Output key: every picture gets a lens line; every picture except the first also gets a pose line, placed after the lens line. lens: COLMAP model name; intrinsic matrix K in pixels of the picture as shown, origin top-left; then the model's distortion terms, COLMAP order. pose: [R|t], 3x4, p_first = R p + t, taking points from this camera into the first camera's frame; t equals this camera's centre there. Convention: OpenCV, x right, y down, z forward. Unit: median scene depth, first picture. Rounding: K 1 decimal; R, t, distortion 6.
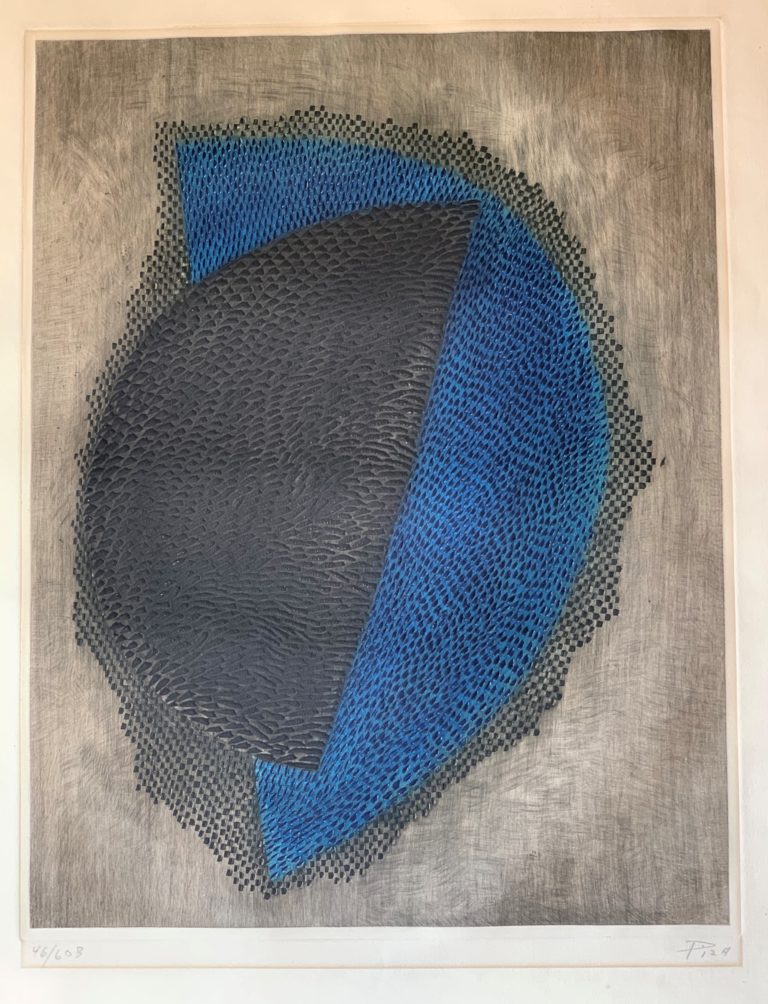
lens RADIAL K [[1580.3, 0, 364.1], [0, 1580.3, 496.2], [0, 0, 1]] dist [-0.026500, 0.000000]
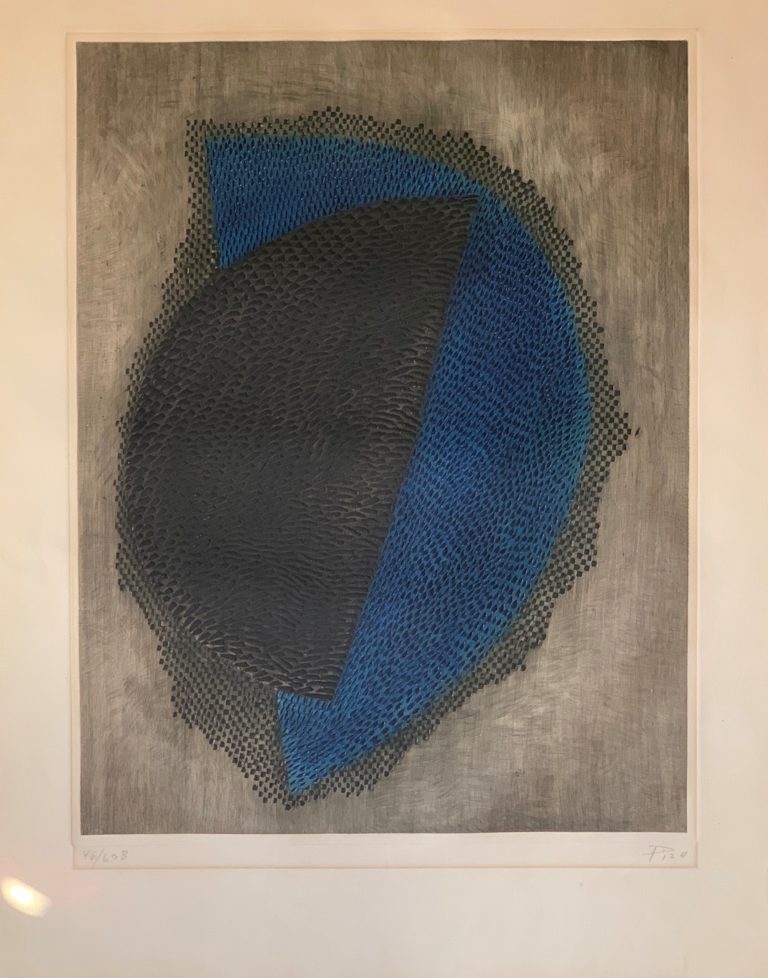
lens RADIAL K [[2114.3, 0, 381.7], [0, 2114.3, 491.4], [0, 0, 1]] dist [-0.835612, 0.000000]
pose [[0.999958, 0.005681, 0.007183, -0.005092], [-0.005848, 0.999708, 0.023435, -0.013025], [-0.007047, -0.023476, 0.999700, -0.501913]]
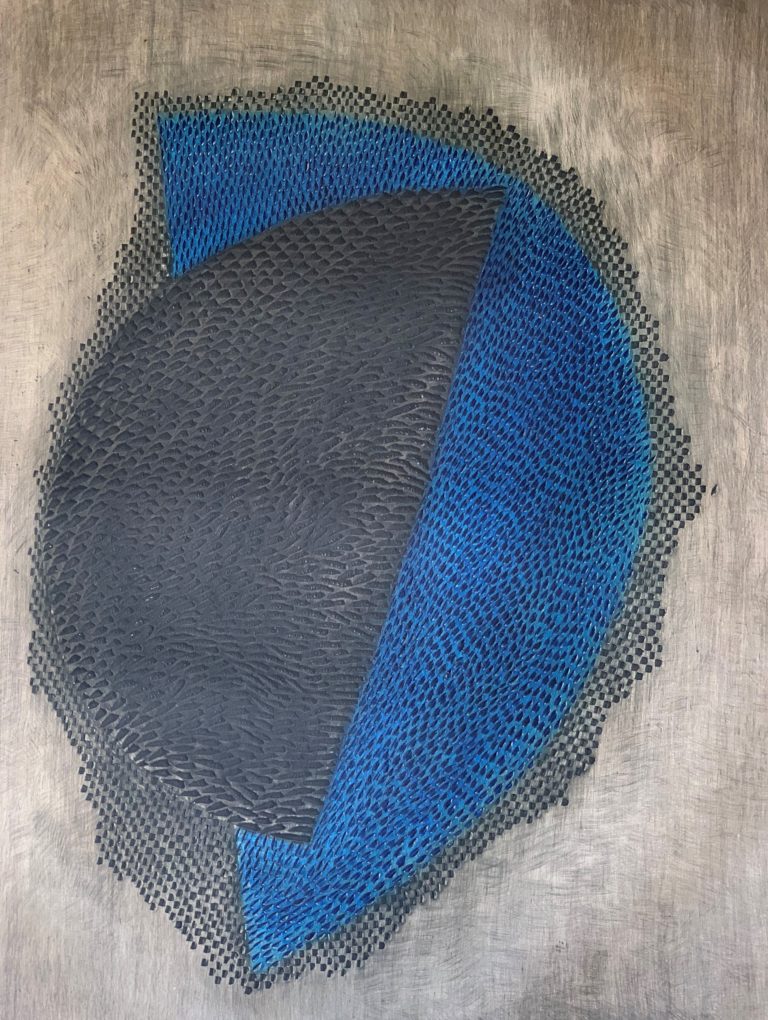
lens RADIAL K [[1629.2, 0, 388.1], [0, 1629.2, 514.4], [0, 0, 1]] dist [0.092177, 0.000000]
pose [[0.999843, 0.013690, 0.011218, 0.000680], [-0.013613, 0.999884, -0.006879, 0.000516], [-0.011311, 0.006726, 0.999913, 0.106477]]
